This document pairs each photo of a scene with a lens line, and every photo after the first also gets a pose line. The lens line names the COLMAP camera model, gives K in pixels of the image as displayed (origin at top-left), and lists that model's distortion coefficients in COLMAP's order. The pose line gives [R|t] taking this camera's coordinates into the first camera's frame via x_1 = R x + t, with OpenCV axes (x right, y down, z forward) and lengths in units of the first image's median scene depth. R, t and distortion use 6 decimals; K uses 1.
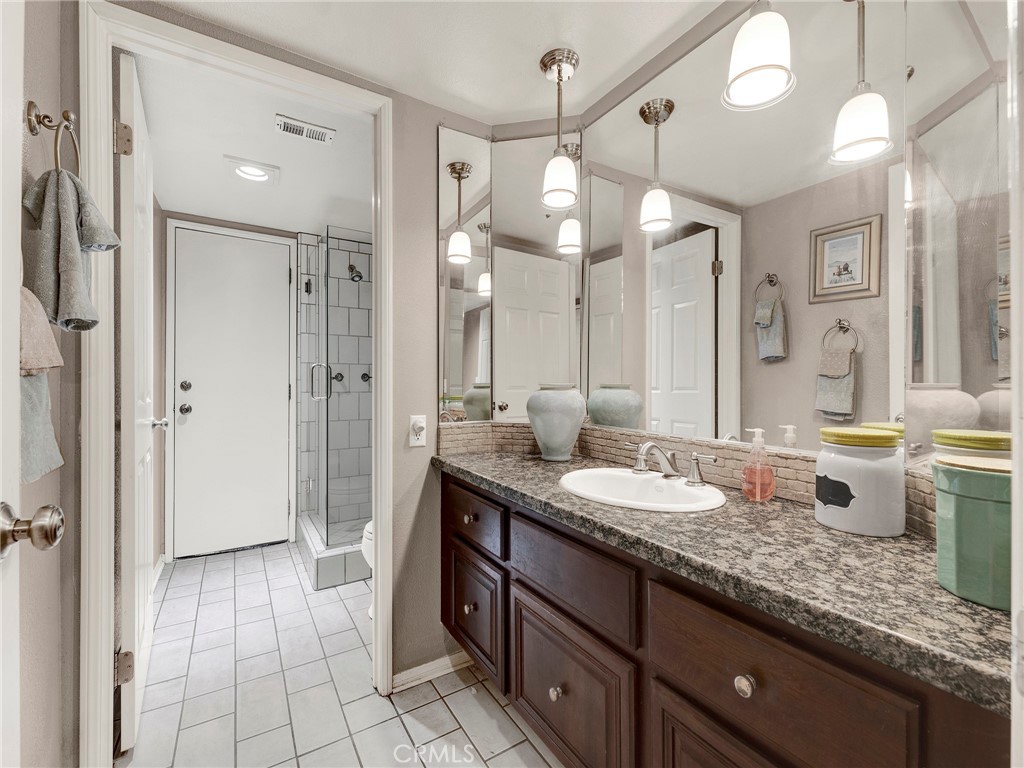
lens RADIAL K [[437.0, 0, 508.8], [0, 437.0, 383.8], [0, 0, 1]] dist [0.000066, -0.000285]
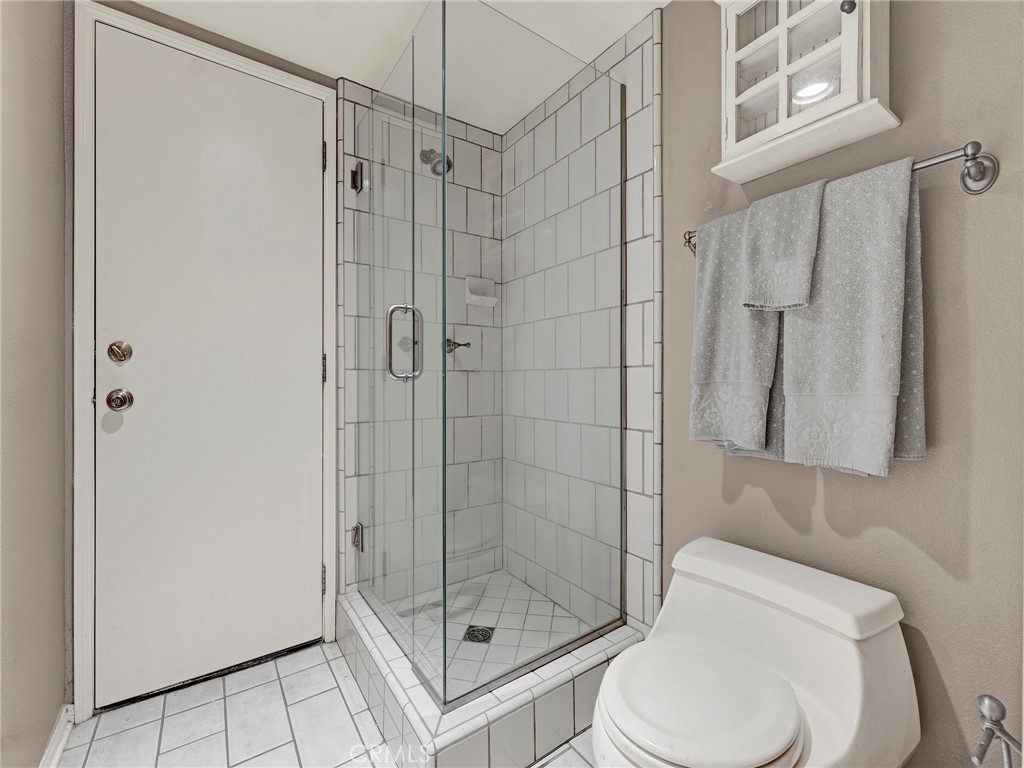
lens RADIAL K [[437.0, 0, 514.3], [0, 437.0, 380.8], [0, 0, 1]] dist [0.000066, -0.000285]
pose [[0.998850, -0.005296, 0.047658, -0.290575], [0.005325, 0.999986, -0.000478, 0.035722], [-0.047655, 0.000731, 0.998864, 0.442596]]
